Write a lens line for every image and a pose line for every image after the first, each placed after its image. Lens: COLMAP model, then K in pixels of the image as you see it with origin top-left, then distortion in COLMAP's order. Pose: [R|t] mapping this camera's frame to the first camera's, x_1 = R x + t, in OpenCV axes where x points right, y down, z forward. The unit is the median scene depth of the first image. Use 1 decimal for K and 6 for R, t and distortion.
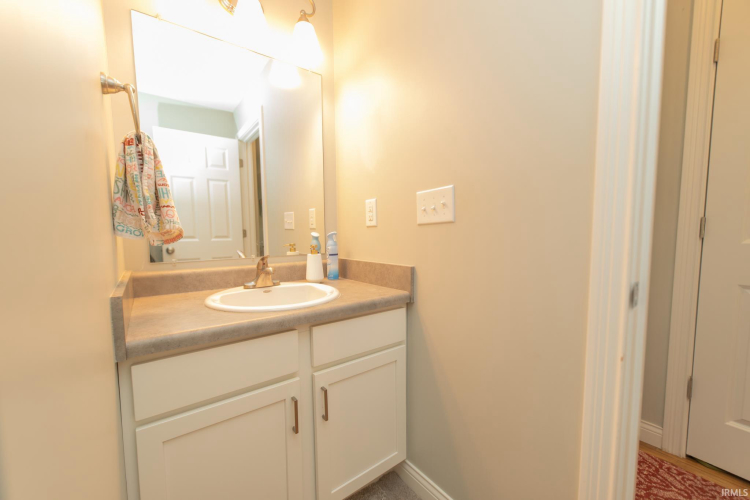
lens RADIAL K [[296.4, 0, 364.0], [0, 296.4, 256.5], [0, 0, 1]] dist [0.020331, -0.008026]
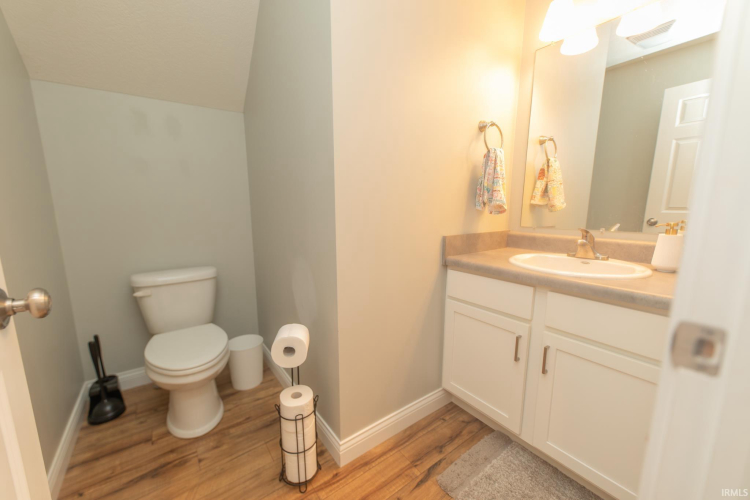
lens RADIAL K [[296.4, 0, 364.0], [0, 296.4, 256.5], [0, 0, 1]] dist [0.020331, -0.008026]
pose [[-0.014129, 0.183338, -0.982948, 0.988674], [-0.074565, 0.980116, 0.183882, -0.057400], [0.997116, 0.075892, -0.000177, 0.282555]]
